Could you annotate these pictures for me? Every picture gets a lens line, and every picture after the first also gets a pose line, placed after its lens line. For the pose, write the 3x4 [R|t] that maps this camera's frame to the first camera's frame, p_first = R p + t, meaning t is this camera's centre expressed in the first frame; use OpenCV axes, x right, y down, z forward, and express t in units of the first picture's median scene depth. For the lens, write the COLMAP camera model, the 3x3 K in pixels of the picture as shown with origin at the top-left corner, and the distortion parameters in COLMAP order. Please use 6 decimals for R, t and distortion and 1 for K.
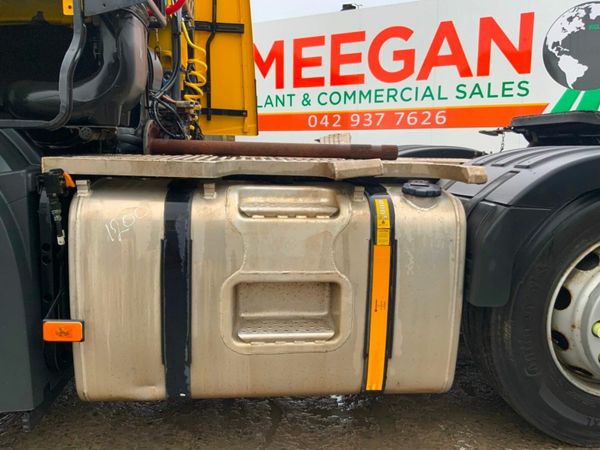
lens RADIAL K [[501.6, 0, 300.0], [0, 501.6, 225.0], [0, 0, 1]] dist [0.054108, -0.073568]
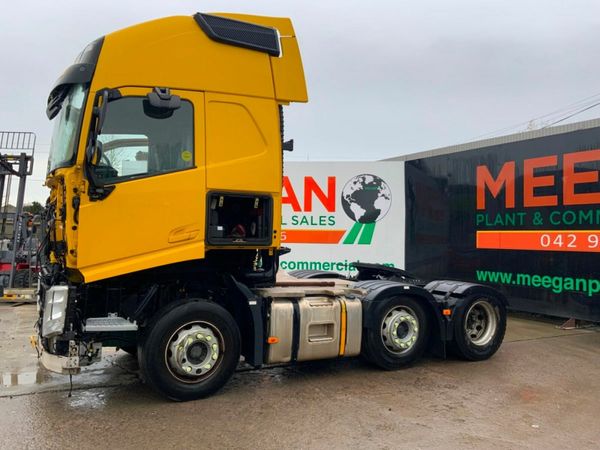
lens RADIAL K [[501.6, 0, 300.0], [0, 501.6, 225.0], [0, 0, 1]] dist [0.054108, -0.073568]
pose [[0.920025, 0.014549, 0.391588, -0.301594], [0.052850, 0.985573, -0.160787, -0.002998], [-0.388278, 0.168623, 0.905983, -0.443998]]
